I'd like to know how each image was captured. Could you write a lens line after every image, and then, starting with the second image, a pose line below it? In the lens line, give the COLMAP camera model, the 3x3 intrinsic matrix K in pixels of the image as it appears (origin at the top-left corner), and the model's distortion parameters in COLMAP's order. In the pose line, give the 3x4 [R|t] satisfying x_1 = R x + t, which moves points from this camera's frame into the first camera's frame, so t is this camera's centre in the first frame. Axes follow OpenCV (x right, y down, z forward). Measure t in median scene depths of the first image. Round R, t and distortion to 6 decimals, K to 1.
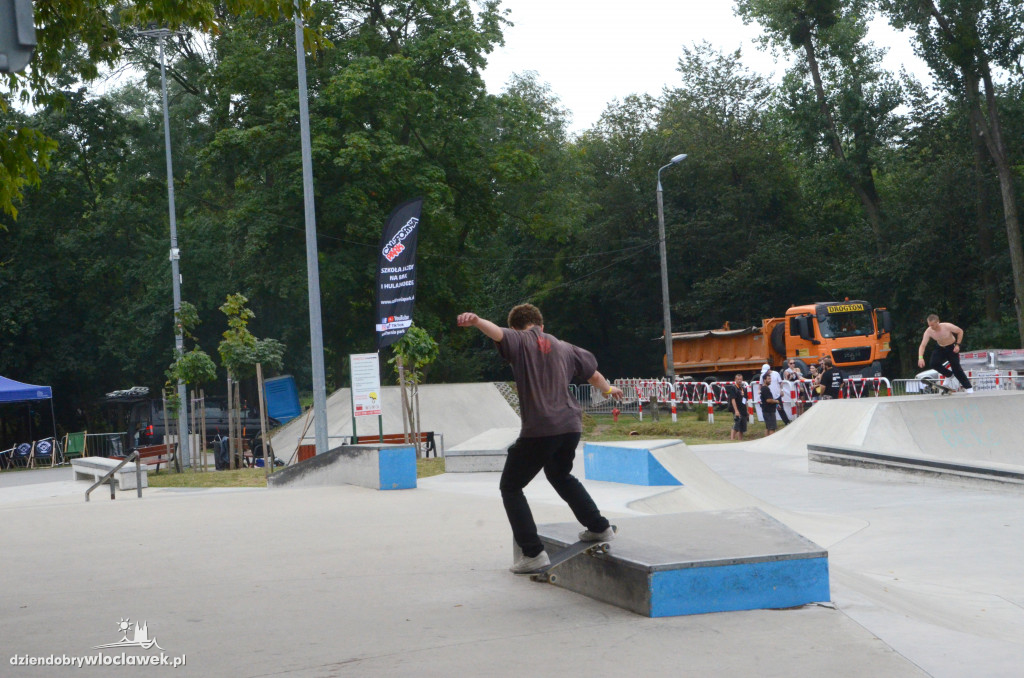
lens RADIAL K [[2153.1, 0, 505.0], [0, 2153.1, 341.5], [0, 0, 1]] dist [0.488517, 0.000000]
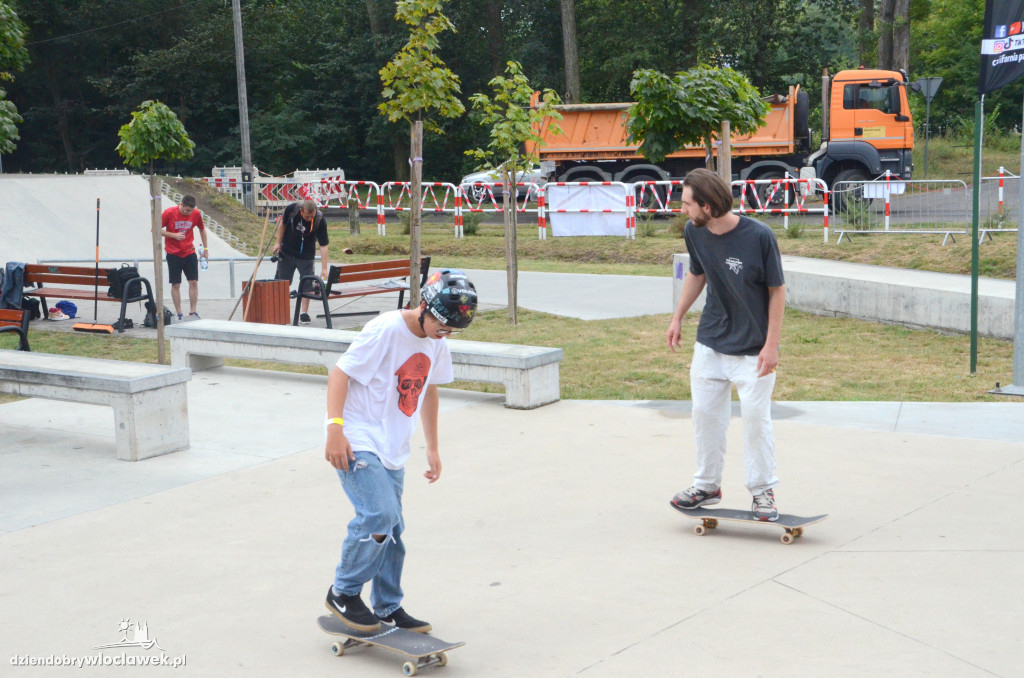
lens RADIAL K [[1875.4, 0, 517.8], [0, 1875.4, 363.7], [0, 0, 1]] dist [0.408275, 0.000000]
pose [[0.866314, -0.030503, 0.498568, -0.195363], [-0.025573, 0.994116, 0.105256, 0.010901], [-0.498846, -0.103935, 0.860436, 0.387487]]
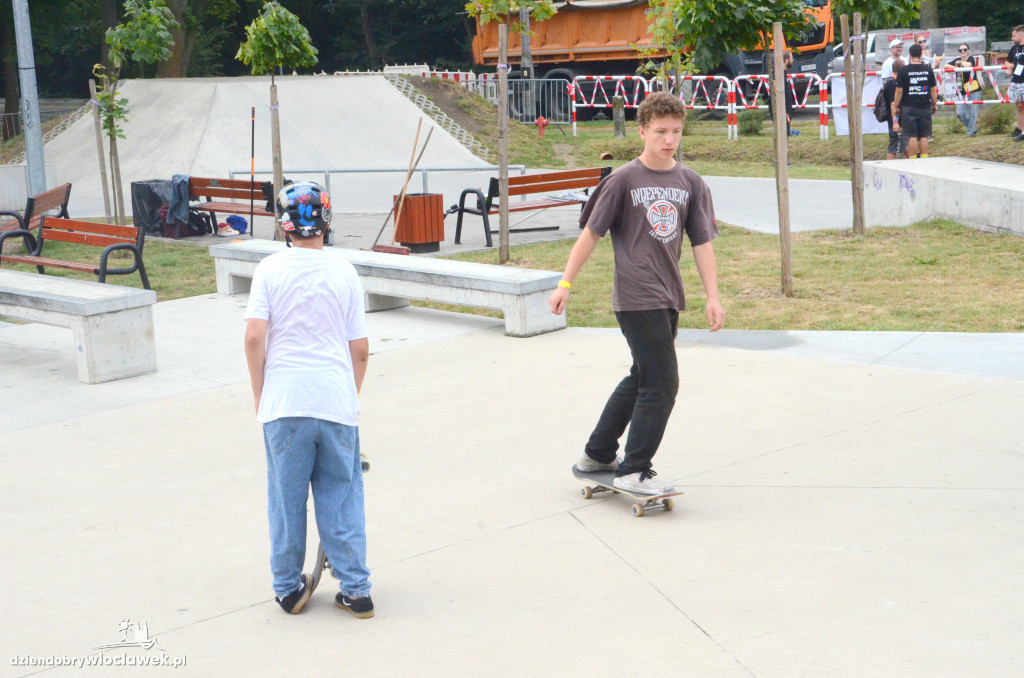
lens RADIAL K [[2153.1, 0, 527.1], [0, 2153.1, 369.5], [0, 0, 1]] dist [0.488517, 0.000000]
pose [[0.943127, -0.039721, 0.330050, -0.169887], [-0.010889, 0.988612, 0.150095, 0.007554], [-0.332253, -0.145153, 0.931954, 0.357520]]
